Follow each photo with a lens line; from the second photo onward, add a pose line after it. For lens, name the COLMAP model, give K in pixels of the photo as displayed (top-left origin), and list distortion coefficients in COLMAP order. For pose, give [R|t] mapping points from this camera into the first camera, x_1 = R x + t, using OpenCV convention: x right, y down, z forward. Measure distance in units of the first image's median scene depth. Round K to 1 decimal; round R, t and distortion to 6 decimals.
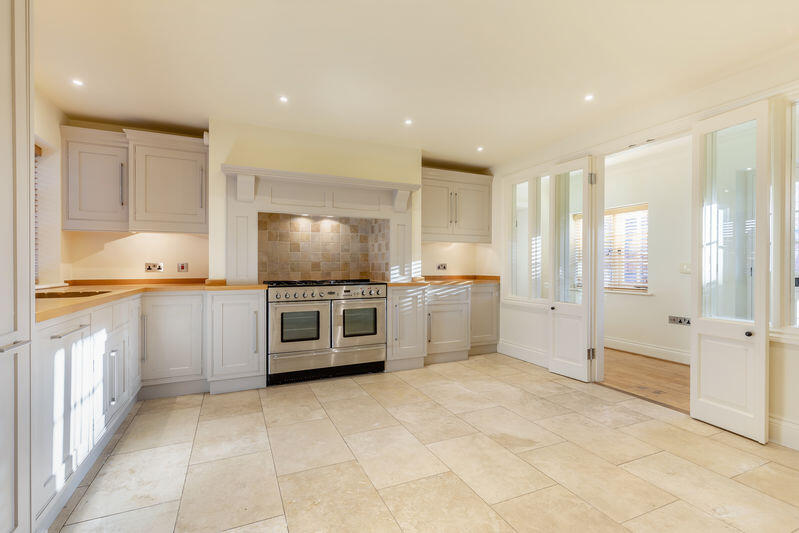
lens RADIAL K [[365.9, 0, 402.3], [0, 365.9, 267.4], [0, 0, 1]] dist [-0.000528, -0.001745]
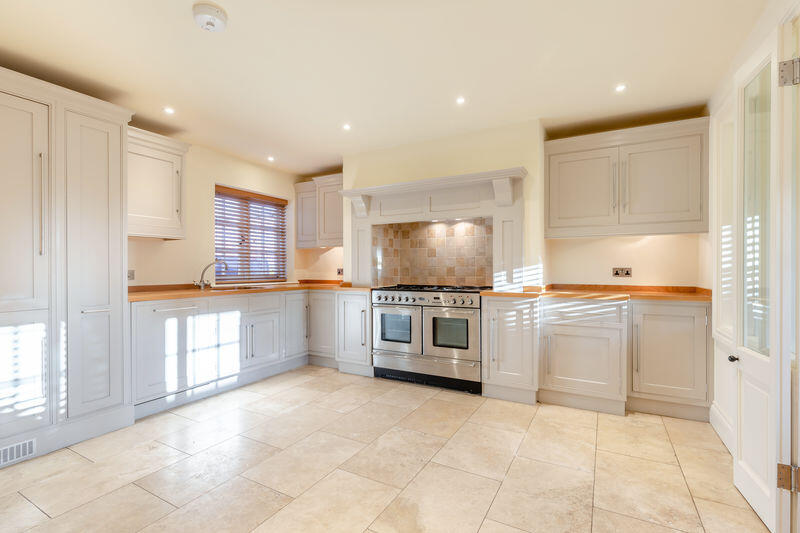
lens RADIAL K [[366.4, 0, 404.4], [0, 366.4, 267.9], [0, 0, 1]] dist [-0.000528, -0.001745]
pose [[0.603835, -0.002851, -0.797104, 0.526549], [-0.000515, 0.999992, -0.003967, -0.008997], [0.797109, 0.002806, 0.603829, 0.337462]]
